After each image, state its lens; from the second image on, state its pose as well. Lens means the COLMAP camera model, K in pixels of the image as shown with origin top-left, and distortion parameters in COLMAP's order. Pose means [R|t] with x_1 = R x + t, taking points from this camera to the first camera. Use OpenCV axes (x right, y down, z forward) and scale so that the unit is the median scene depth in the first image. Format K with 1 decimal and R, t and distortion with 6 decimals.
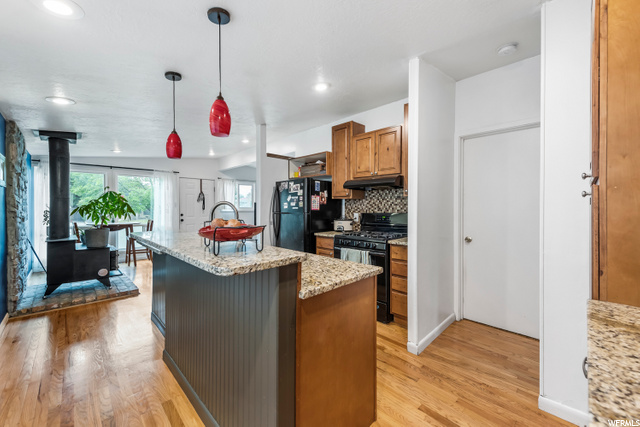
lens RADIAL K [[252.6, 0, 320.0], [0, 252.6, 213.5], [0, 0, 1]] dist [0.000747, 0.000073]
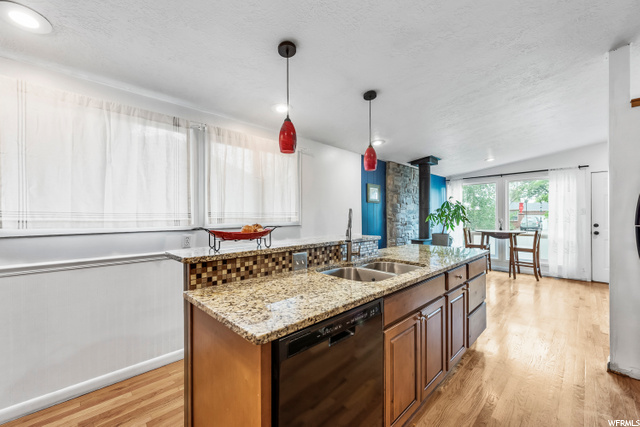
lens RADIAL K [[252.6, 0, 320.0], [0, 252.6, 213.5], [0, 0, 1]] dist [0.000747, 0.000073]
pose [[-0.022918, -0.012868, -0.999655, 0.205567], [-0.024573, 0.999622, -0.012304, -0.000452], [0.999435, 0.024283, -0.023226, 0.307422]]
